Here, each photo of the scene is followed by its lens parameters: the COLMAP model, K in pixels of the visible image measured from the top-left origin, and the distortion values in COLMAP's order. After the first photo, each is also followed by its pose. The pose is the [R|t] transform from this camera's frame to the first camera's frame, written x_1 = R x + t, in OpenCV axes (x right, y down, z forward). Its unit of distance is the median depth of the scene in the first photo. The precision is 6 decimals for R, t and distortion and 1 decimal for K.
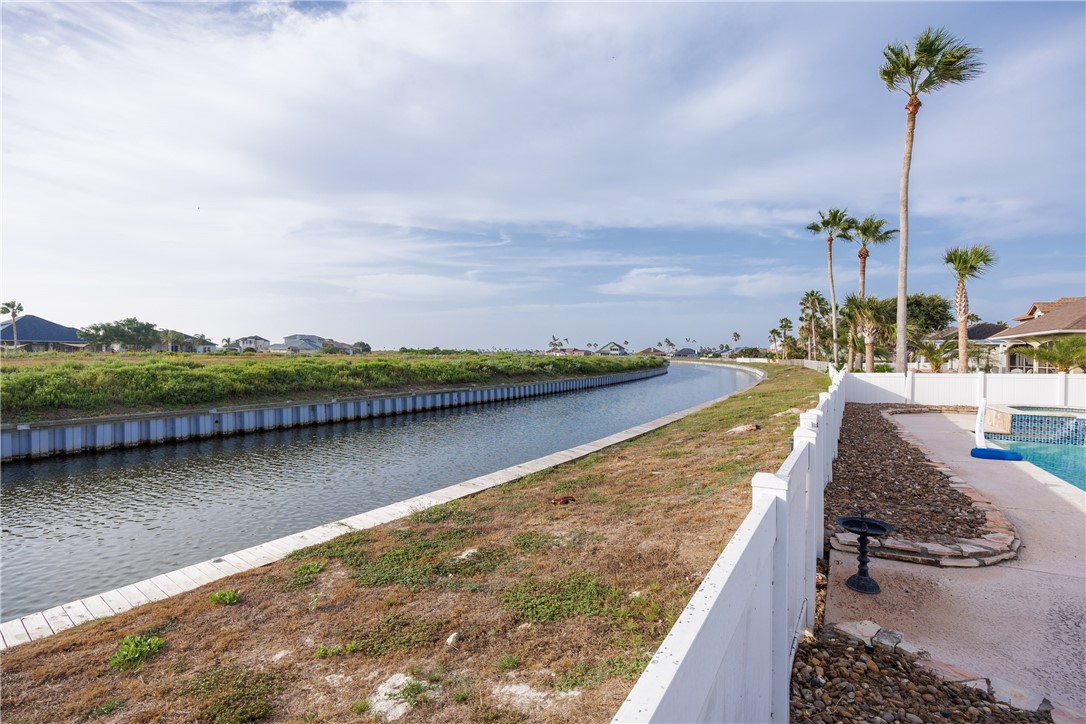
lens RADIAL K [[490.9, 0, 538.2], [0, 490.9, 363.8], [0, 0, 1]] dist [-0.009224, -0.001264]
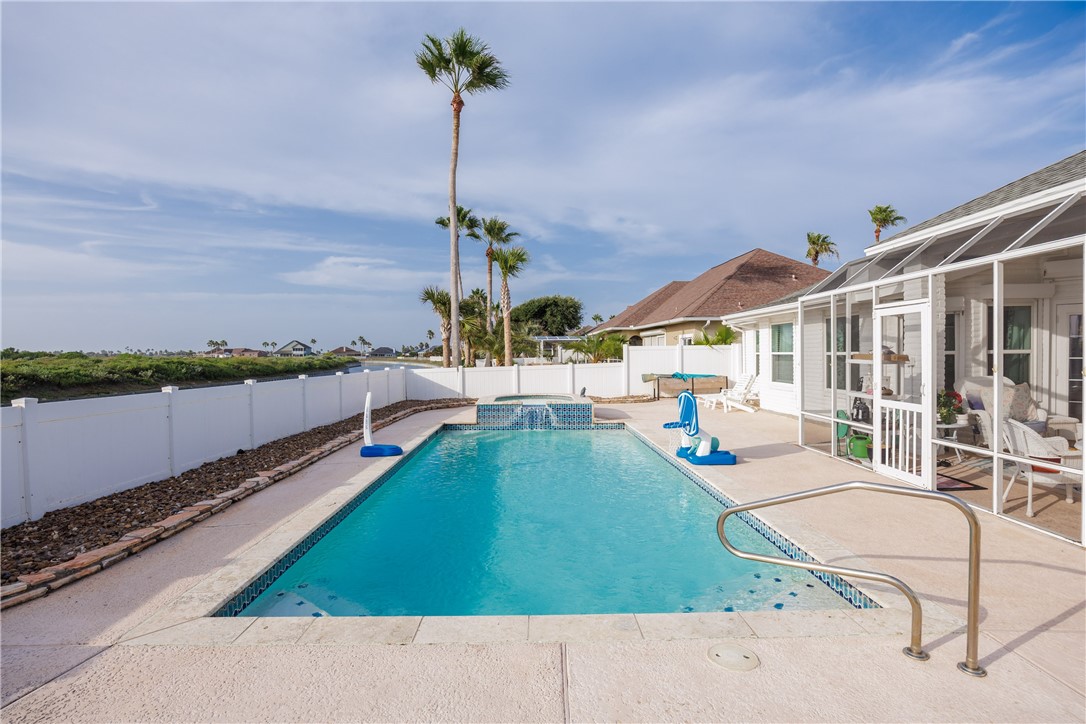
lens RADIAL K [[532.4, 0, 544.5], [0, 532.4, 361.7], [0, 0, 1]] dist [-0.014135, 0.001351]
pose [[0.846318, -0.023317, 0.532168, 0.064139], [0.025604, 0.999667, 0.003081, 0.001583], [-0.532063, 0.011018, 0.846633, -0.005049]]
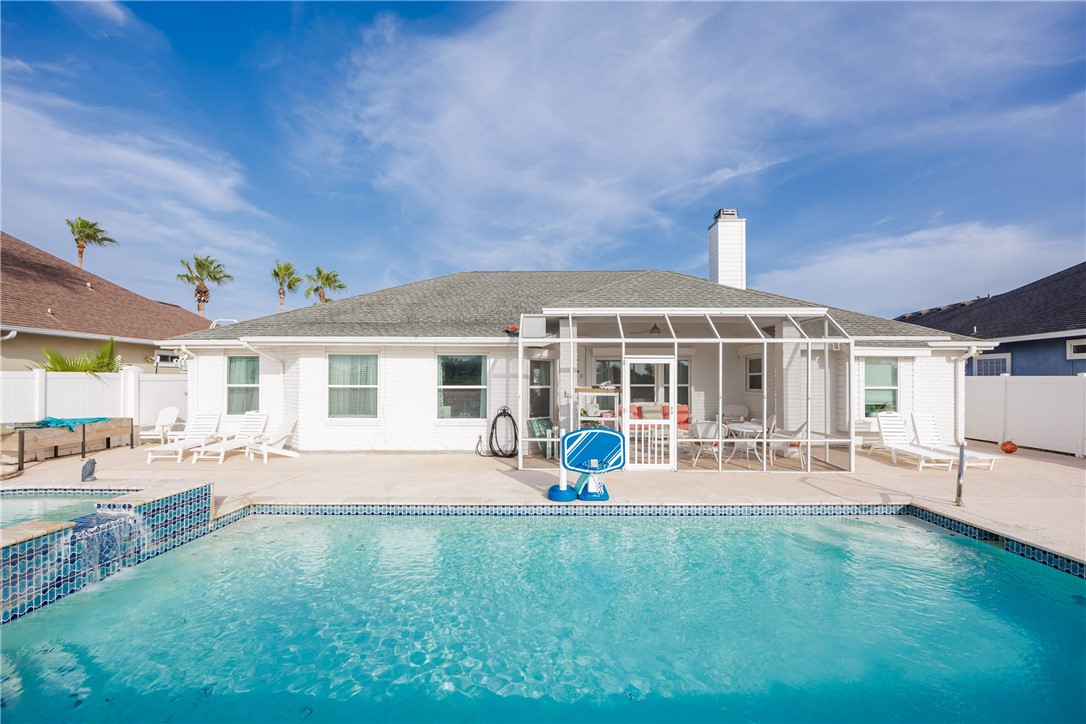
lens RADIAL K [[454.4, 0, 534.0], [0, 454.4, 363.2], [0, 0, 1]] dist [0.000079, 0.000399]
pose [[-0.507995, 0.021516, 0.861091, 0.072053], [0.006261, 0.999754, -0.021287, -0.001909], [-0.861337, -0.005422, -0.508005, 0.106415]]
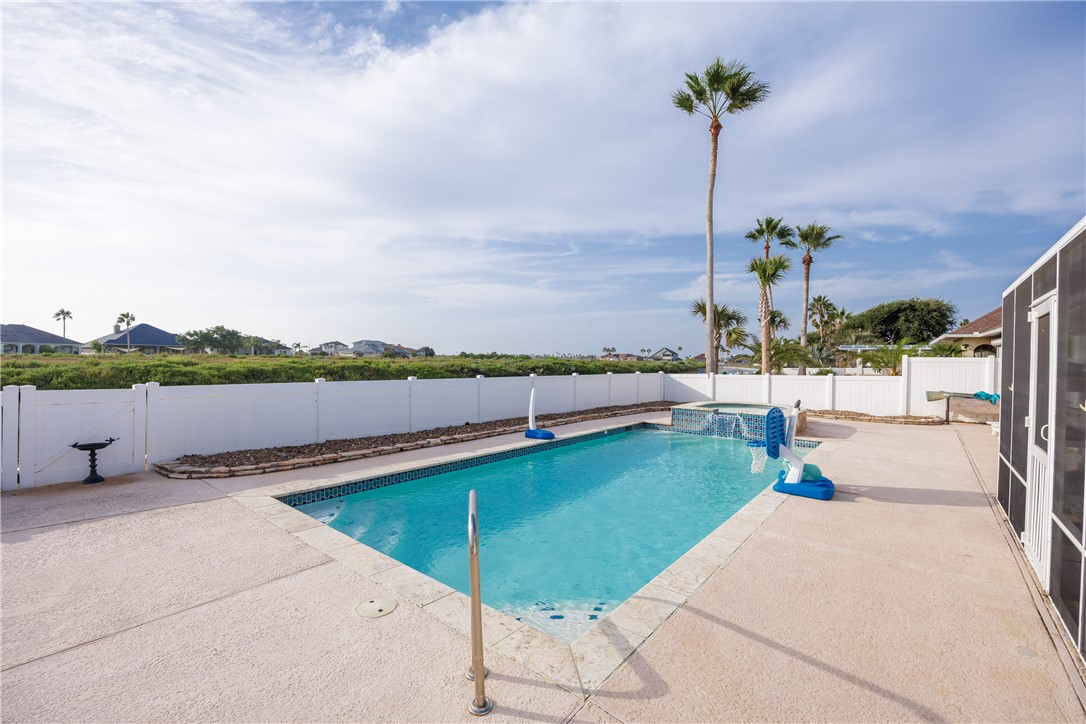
lens RADIAL K [[474.7, 0, 546.8], [0, 474.7, 364.3], [0, 0, 1]] dist [-0.018854, 0.000699]
pose [[0.990150, 0.008003, -0.139782, 0.108790], [-0.009296, 0.999920, -0.008601, 0.001819], [0.139702, 0.009816, 0.990145, -0.017545]]
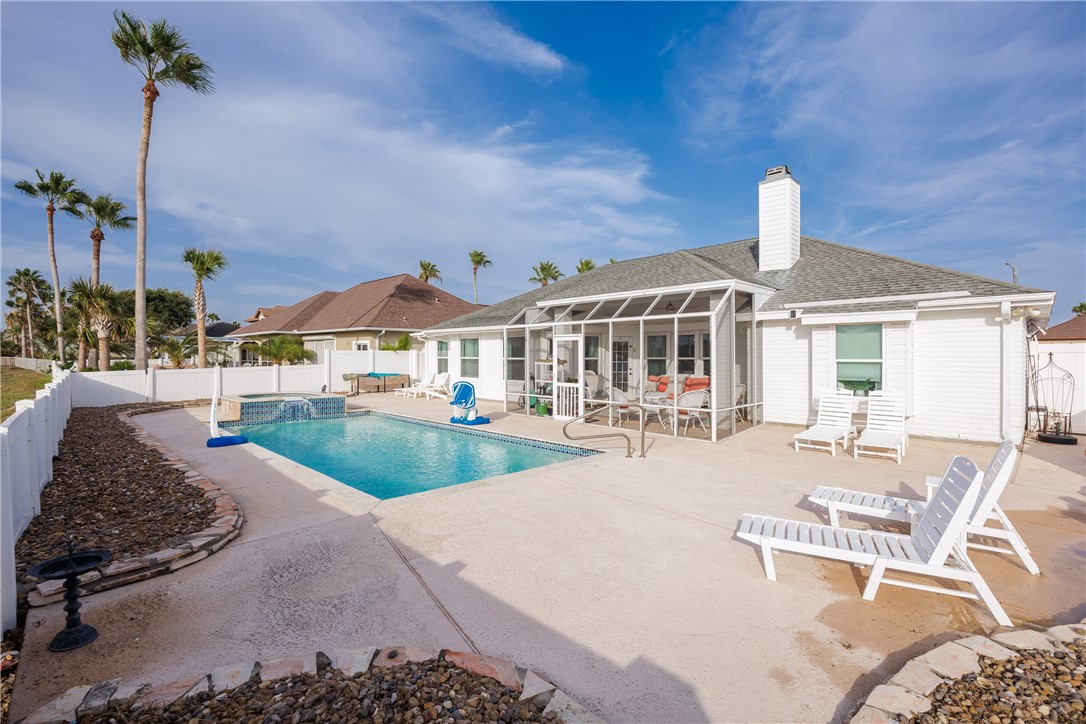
lens RADIAL K [[490.9, 0, 550.3], [0, 490.9, 356.8], [0, 0, 1]] dist [-0.009224, -0.001264]
pose [[0.238823, -0.010789, 0.971003, 0.004304], [0.016810, 0.999834, 0.006975, -0.000035], [-0.970918, 0.014657, 0.238965, 0.002203]]
